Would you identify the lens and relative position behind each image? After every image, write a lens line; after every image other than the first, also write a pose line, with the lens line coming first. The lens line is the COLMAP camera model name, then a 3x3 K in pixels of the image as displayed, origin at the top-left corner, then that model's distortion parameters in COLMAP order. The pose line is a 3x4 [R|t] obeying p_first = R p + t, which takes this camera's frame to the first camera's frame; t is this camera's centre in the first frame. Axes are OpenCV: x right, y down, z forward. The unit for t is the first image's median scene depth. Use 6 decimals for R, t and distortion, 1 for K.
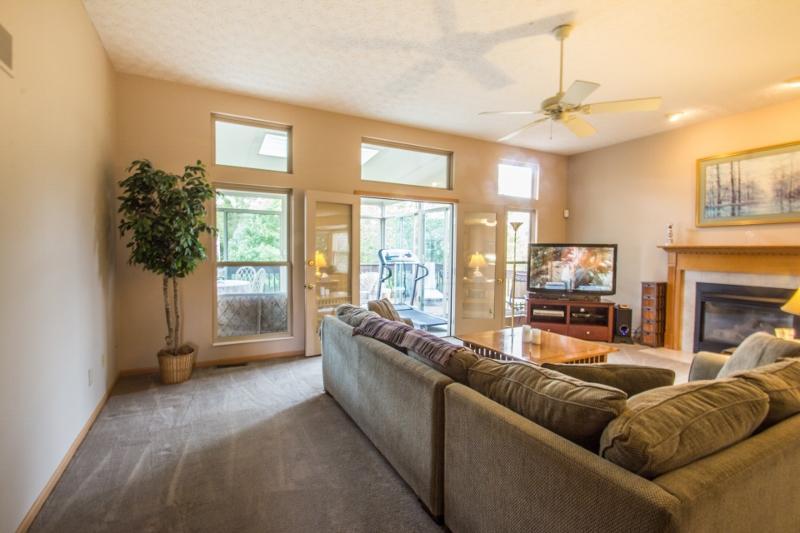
lens RADIAL K [[401.3, 0, 401.7], [0, 401.3, 269.1], [0, 0, 1]] dist [-0.002660, -0.001205]
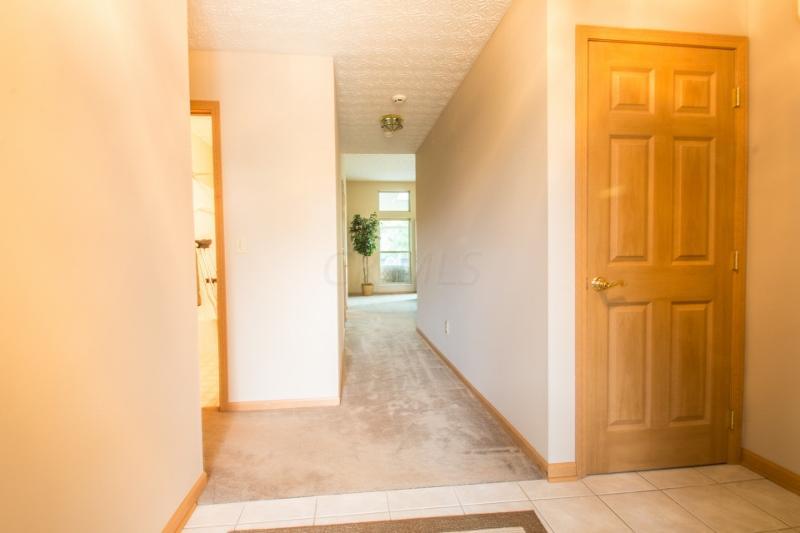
lens RADIAL K [[401.3, 0, 401.7], [0, 401.3, 269.1], [0, 0, 1]] dist [-0.002660, -0.001205]
pose [[0.943447, -0.013574, -0.331246, 0.512080], [0.010842, 0.999890, -0.010094, 0.130673], [0.331347, 0.005931, 0.943490, -1.380284]]
